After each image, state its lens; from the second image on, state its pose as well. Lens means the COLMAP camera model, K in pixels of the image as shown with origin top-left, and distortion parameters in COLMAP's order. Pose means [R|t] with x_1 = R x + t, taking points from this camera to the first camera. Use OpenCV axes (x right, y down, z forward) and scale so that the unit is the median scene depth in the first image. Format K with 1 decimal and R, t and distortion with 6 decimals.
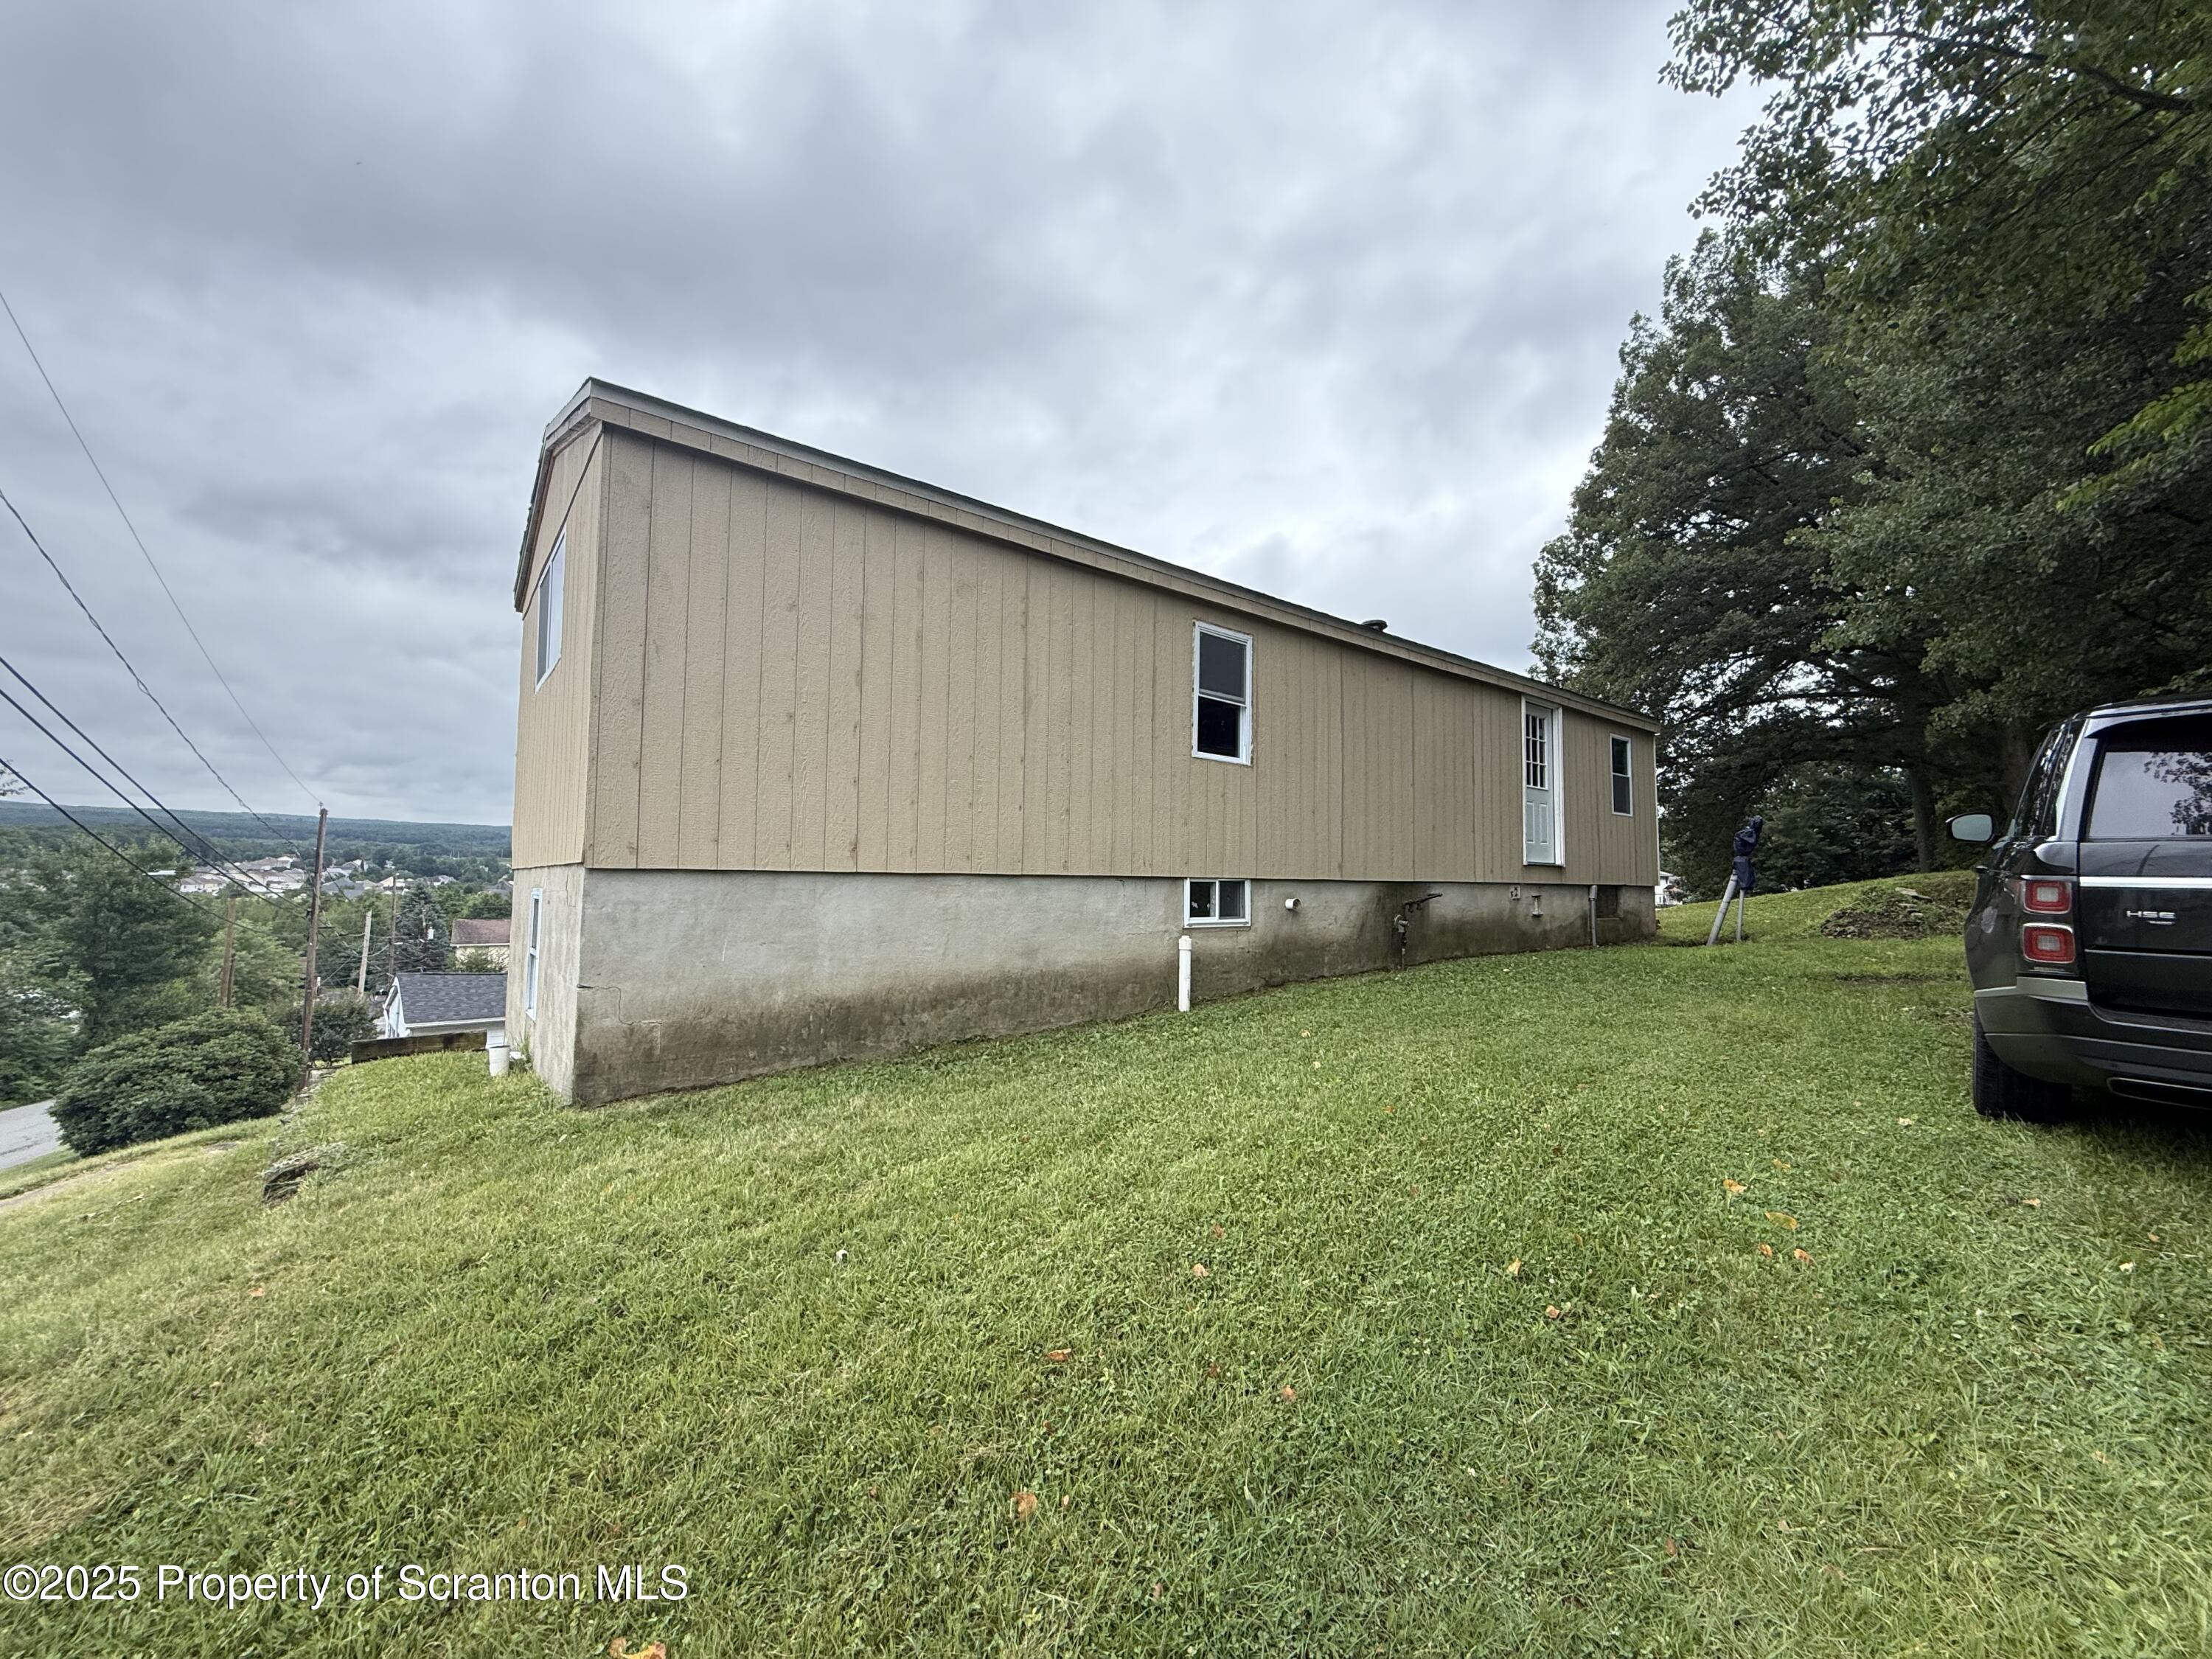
lens RADIAL K [[880.1, 0, 1109.4], [0, 880.1, 819.0], [0, 0, 1]] dist [-0.002171, -0.000244]
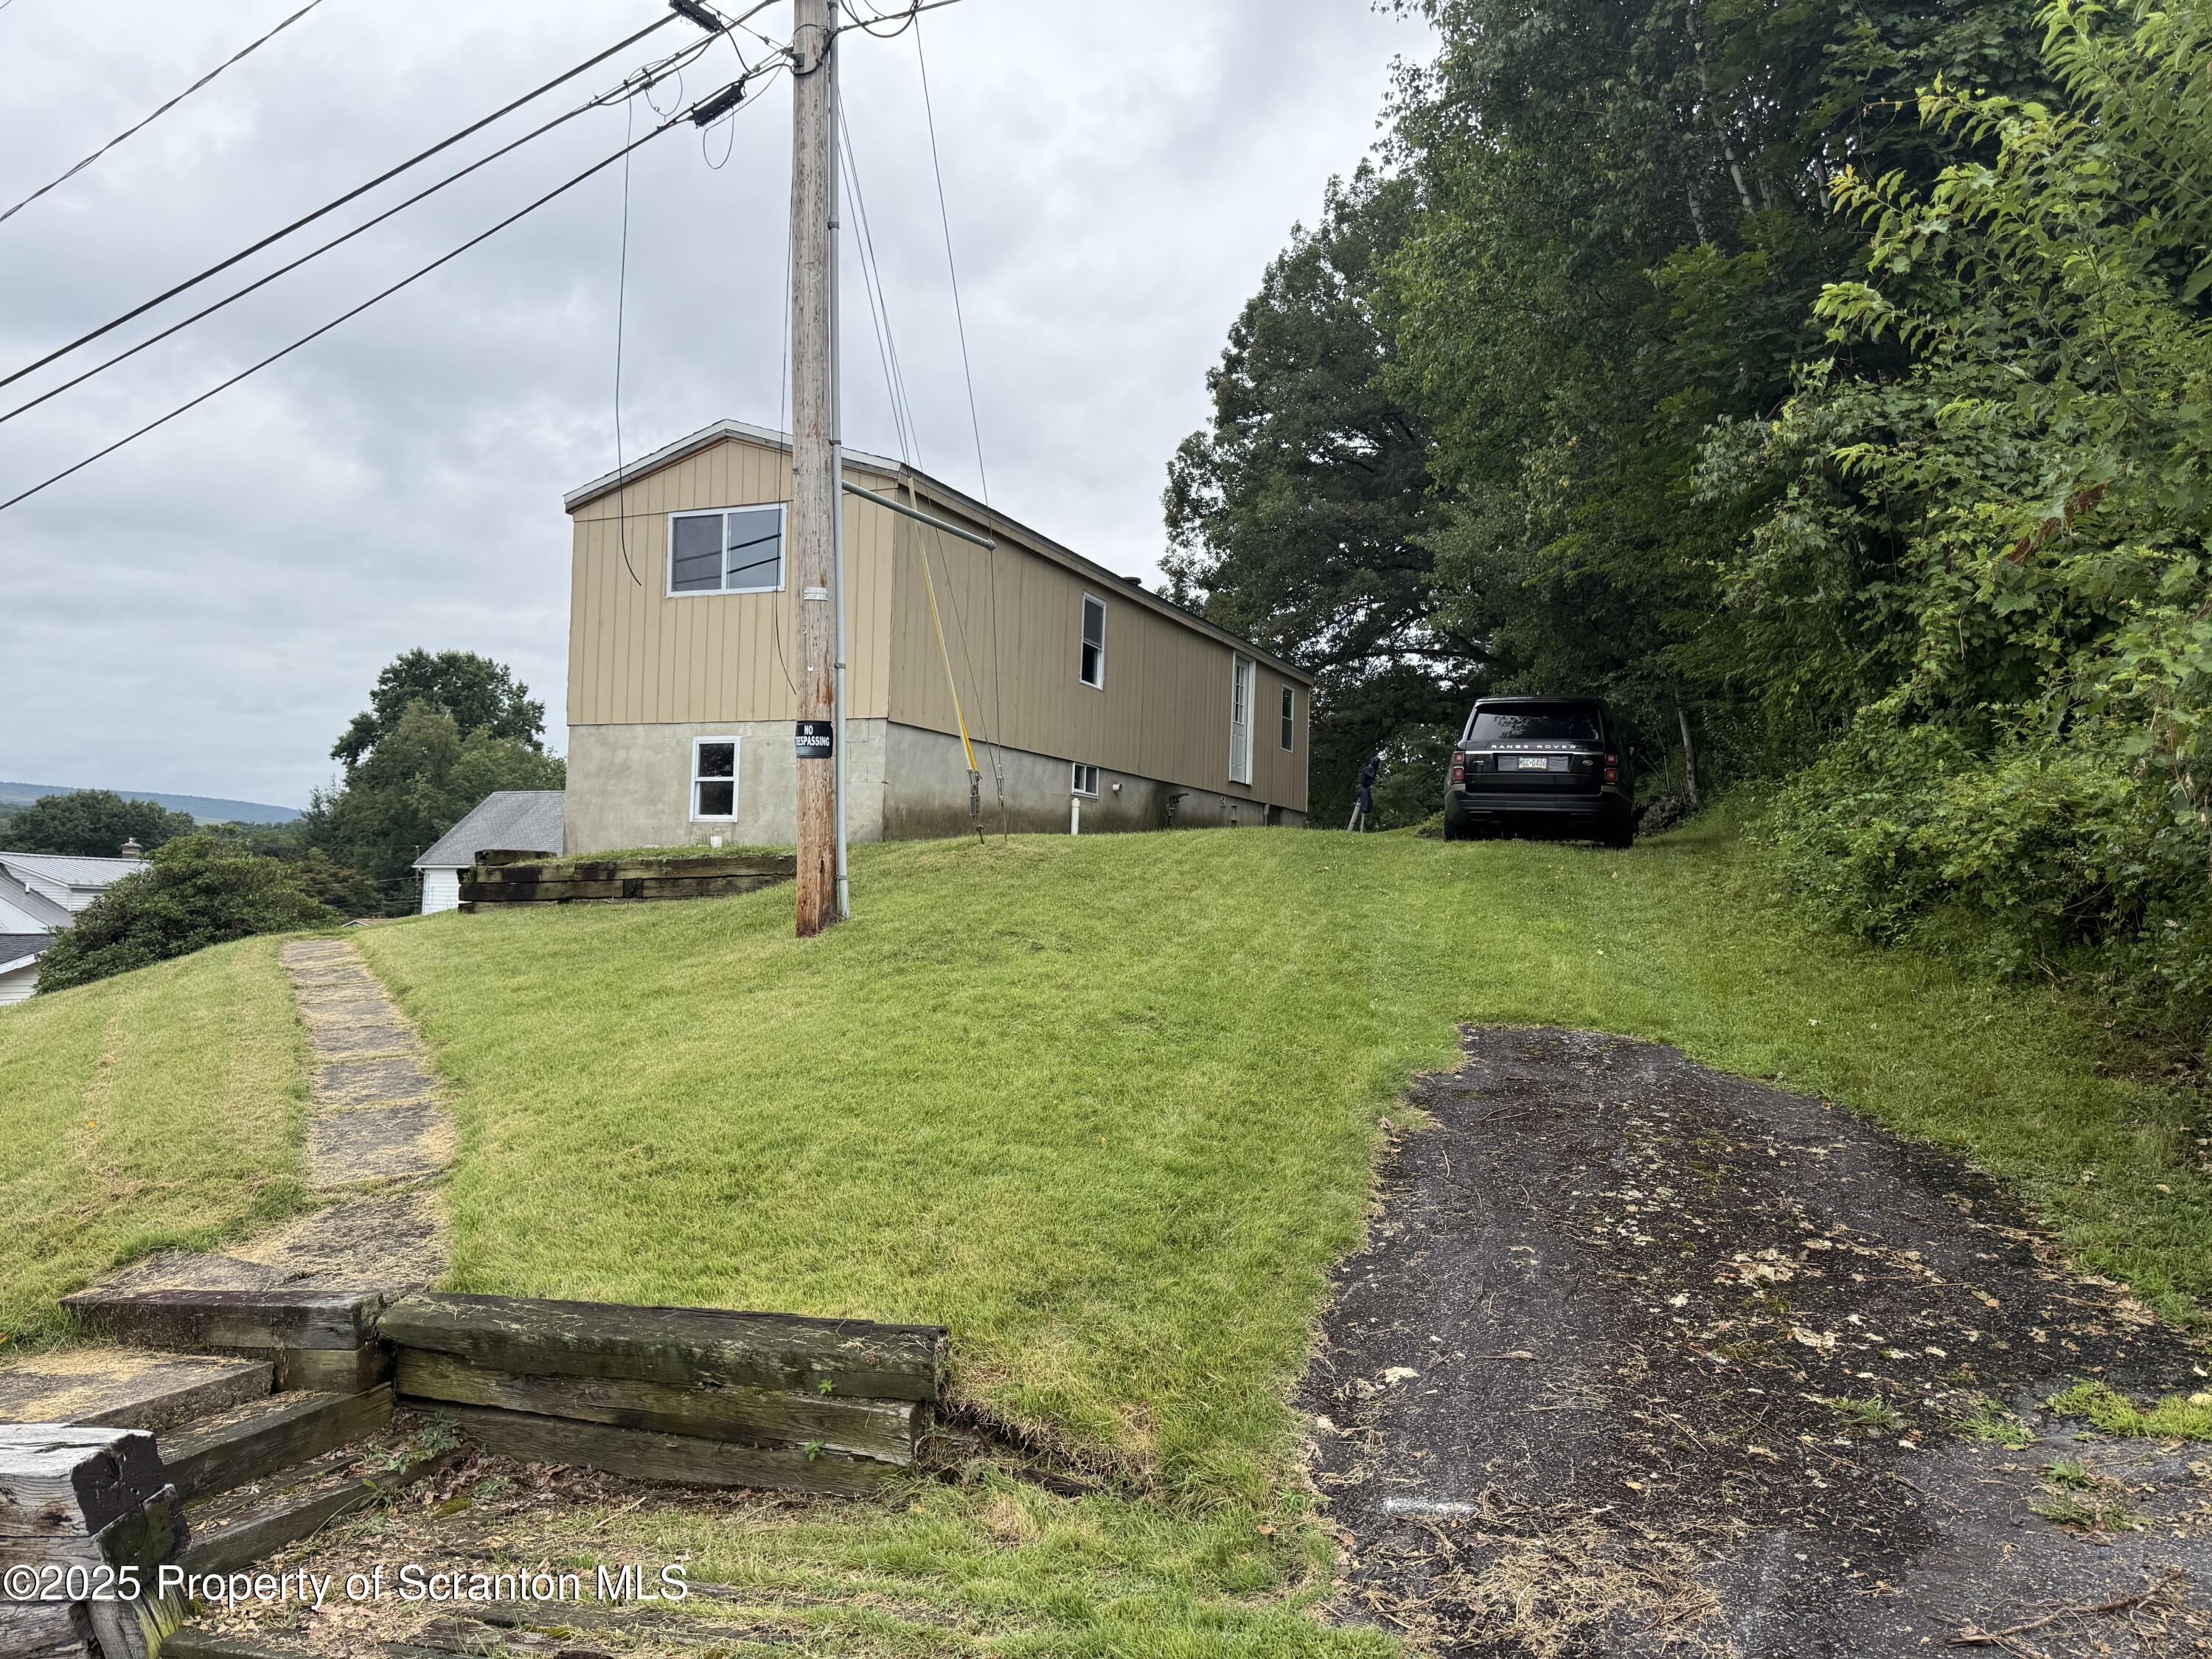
lens RADIAL K [[1541.6, 0, 1104.4], [0, 1541.6, 837.0], [0, 0, 1]] dist [0.009715, -0.004427]
pose [[0.890946, 0.035472, 0.452722, -0.295921], [-0.054231, 0.998121, 0.028520, 0.033084], [-0.450859, -0.049962, 0.891196, -0.390707]]
